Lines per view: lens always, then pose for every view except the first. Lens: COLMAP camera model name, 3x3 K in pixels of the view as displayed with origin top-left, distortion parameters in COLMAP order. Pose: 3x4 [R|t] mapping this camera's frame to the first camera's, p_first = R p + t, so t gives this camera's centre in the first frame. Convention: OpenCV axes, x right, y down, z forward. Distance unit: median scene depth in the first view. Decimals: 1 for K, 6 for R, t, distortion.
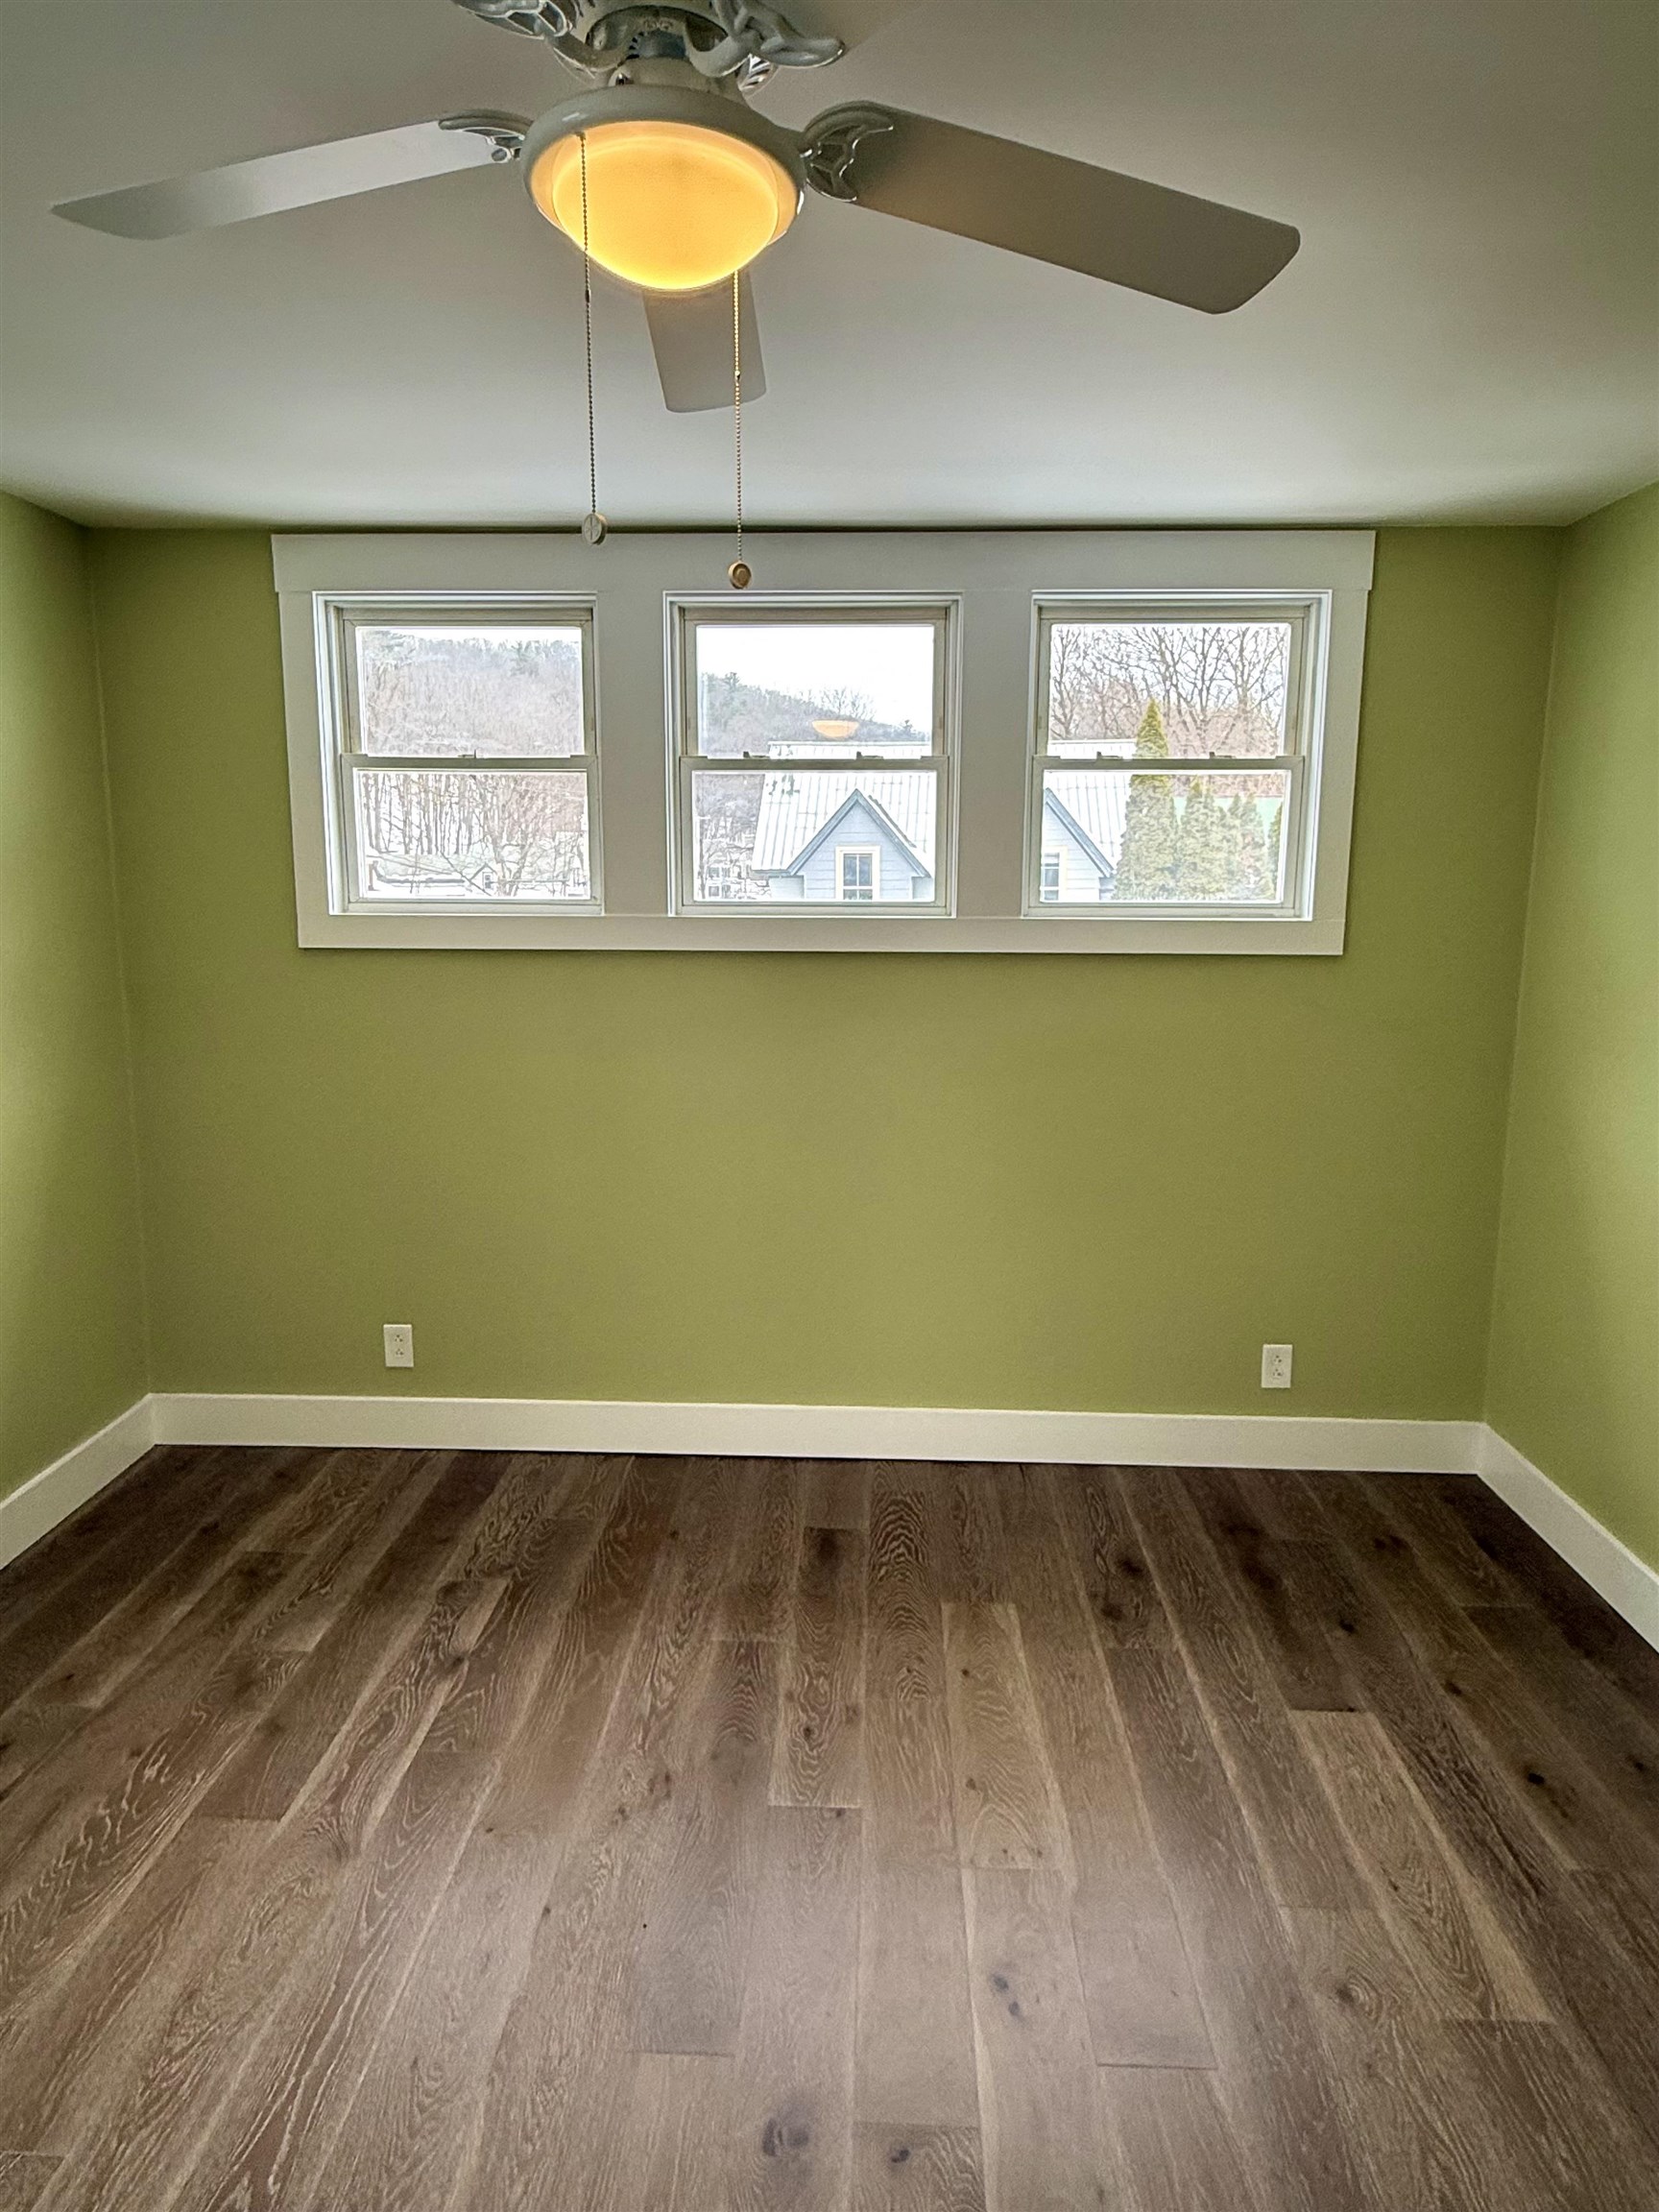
lens RADIAL K [[1310.5, 0, 829.1], [0, 1310.5, 1104.3], [0, 0, 1]] dist [0.000856, 0.002566]
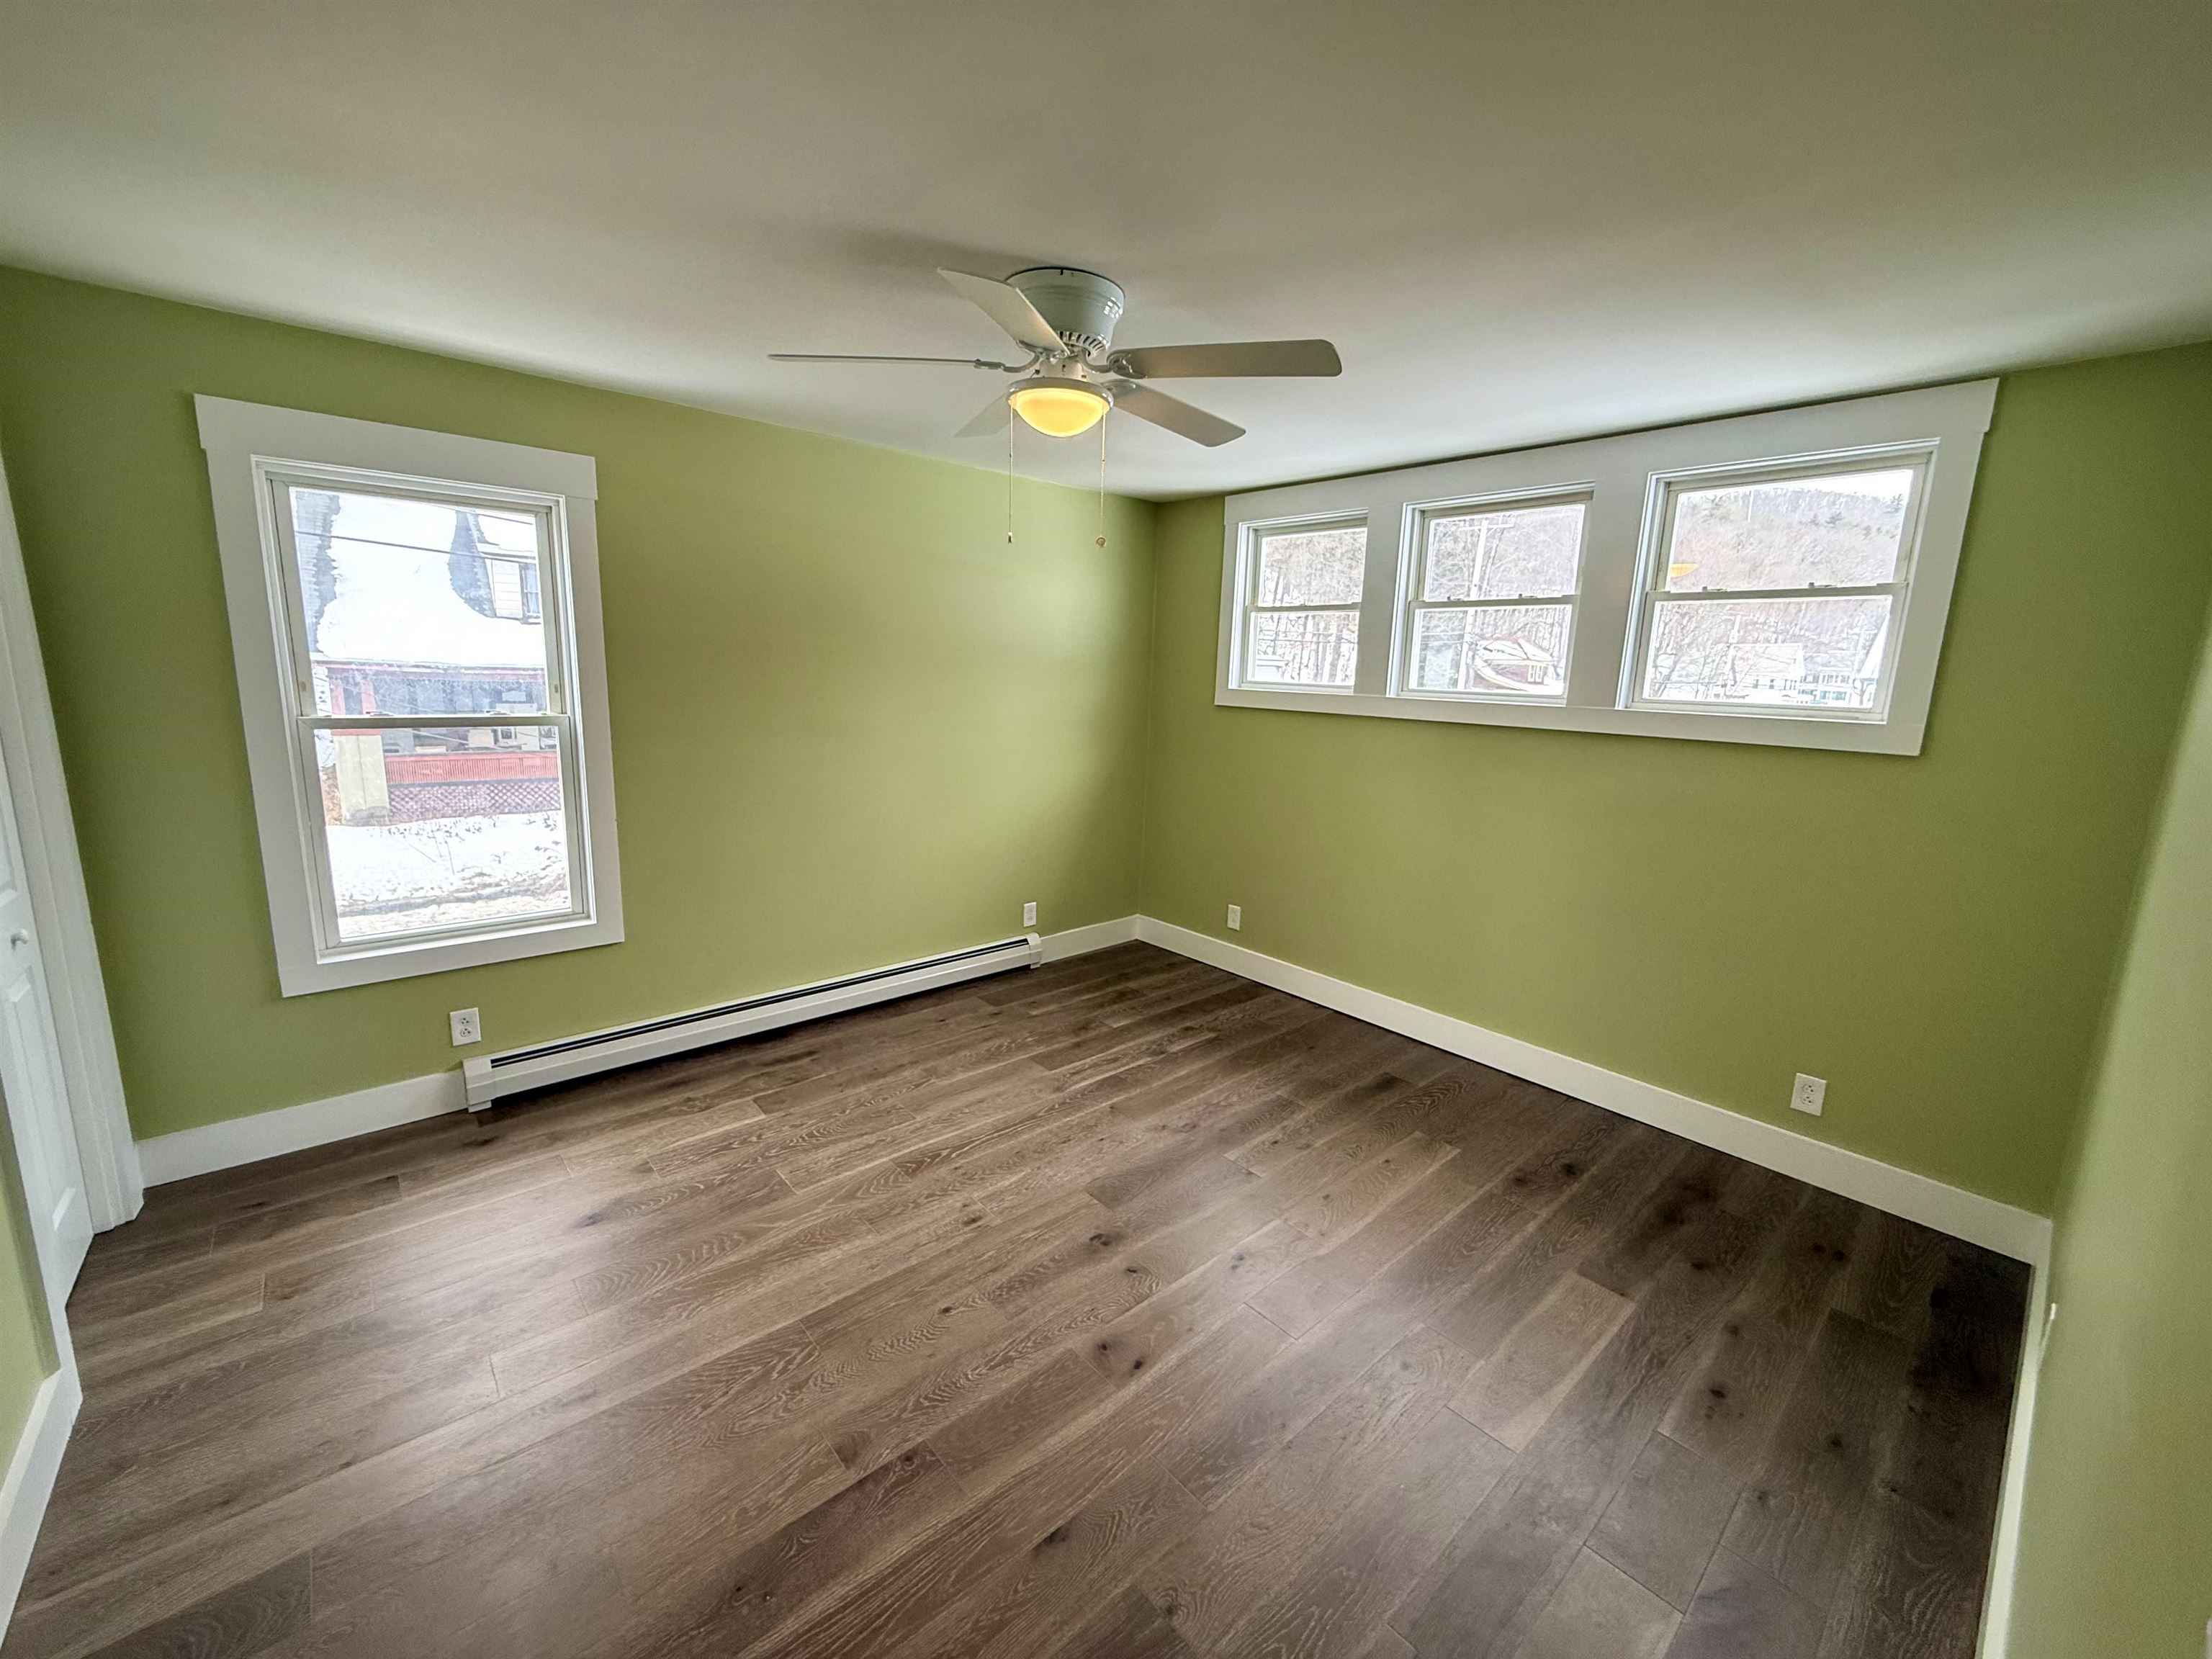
lens RADIAL K [[885.9, 0, 1107.5], [0, 885.9, 827.3], [0, 0, 1]] dist [0.000074, 0.000074]
pose [[0.690998, 0.147641, -0.707618, 0.478534], [-0.149518, 0.986942, 0.059914, 0.007641], [0.707224, 0.064401, 0.704050, -0.041763]]
